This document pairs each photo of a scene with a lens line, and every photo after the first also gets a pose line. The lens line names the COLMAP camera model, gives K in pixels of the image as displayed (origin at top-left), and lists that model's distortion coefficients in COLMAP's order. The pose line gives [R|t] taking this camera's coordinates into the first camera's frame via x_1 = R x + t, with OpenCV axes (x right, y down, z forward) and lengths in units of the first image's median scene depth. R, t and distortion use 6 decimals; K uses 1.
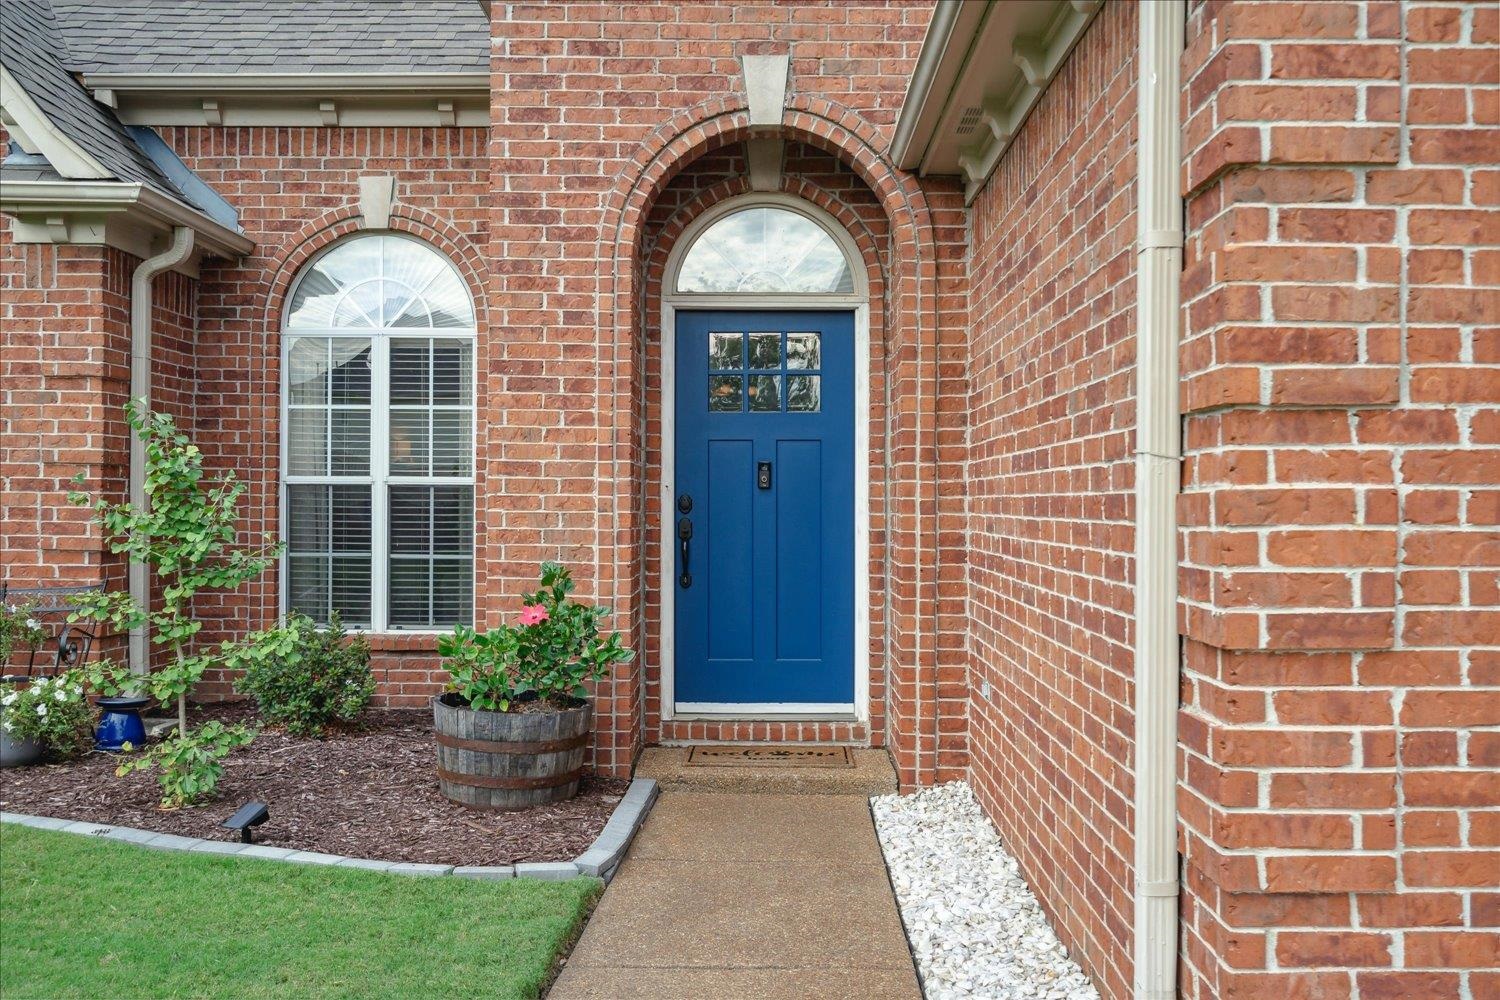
lens RADIAL K [[1391.6, 0, 875.7], [0, 1391.6, 497.6], [0, 0, 1]] dist [-0.011581, -0.003434]
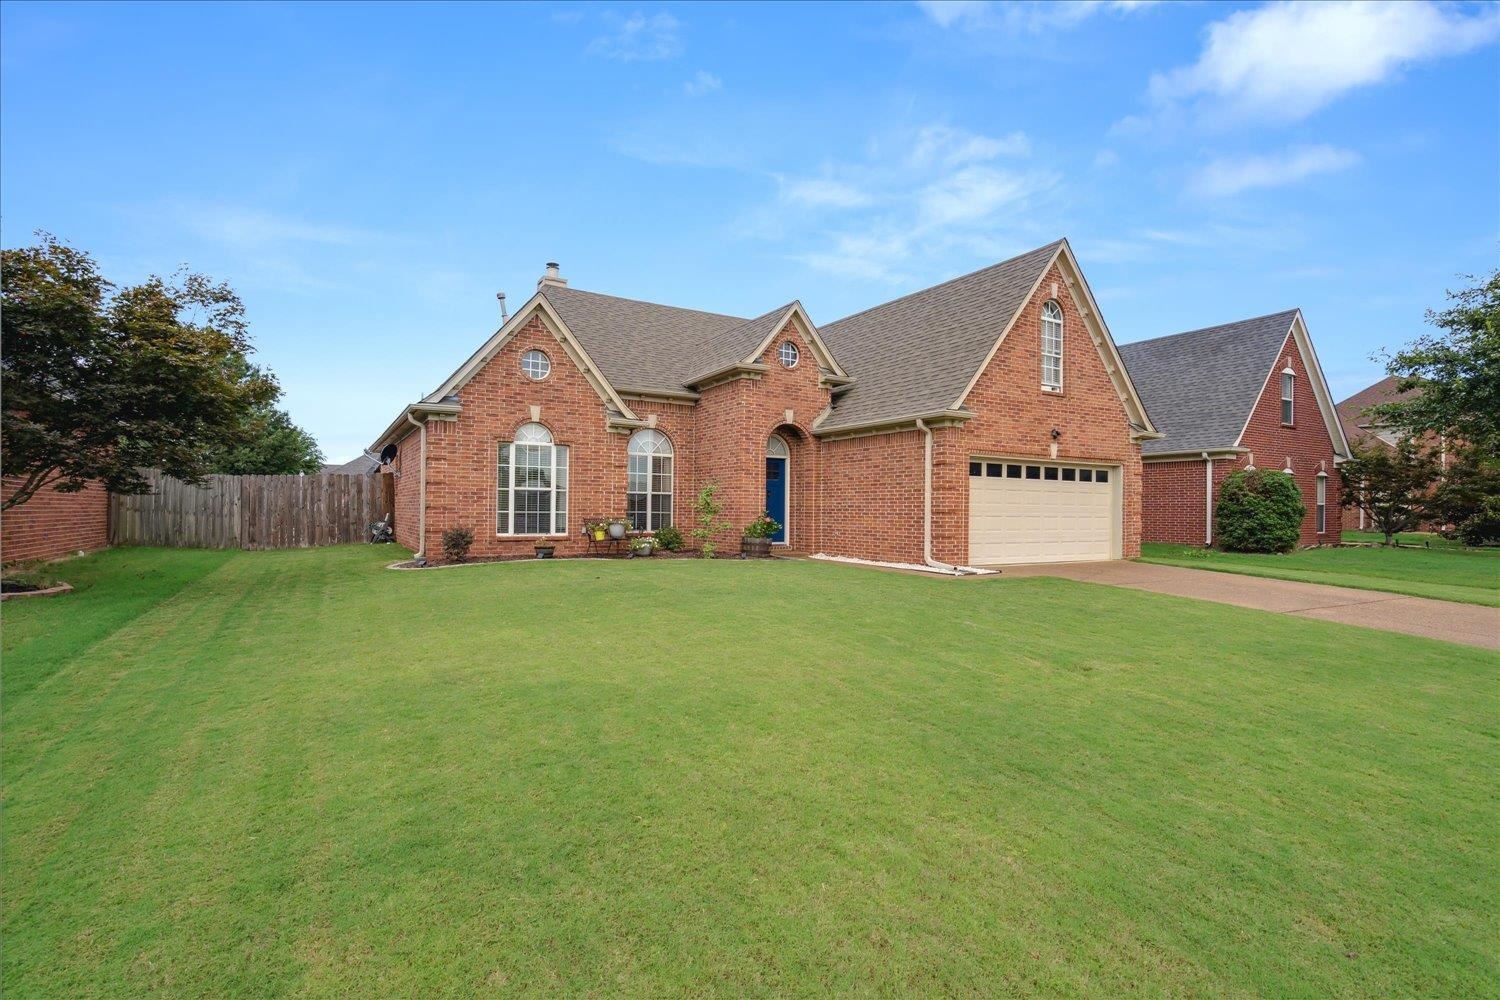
lens RADIAL K [[732.2, 0, 751.2], [0, 732.2, 506.3], [0, 0, 1]] dist [0.002432, 0.001228]
pose [[0.850454, 0.006383, 0.526010, -1.568293], [-0.006217, 0.999979, -0.002083, 0.036665], [-0.526012, -0.001499, 0.850476, -1.163289]]
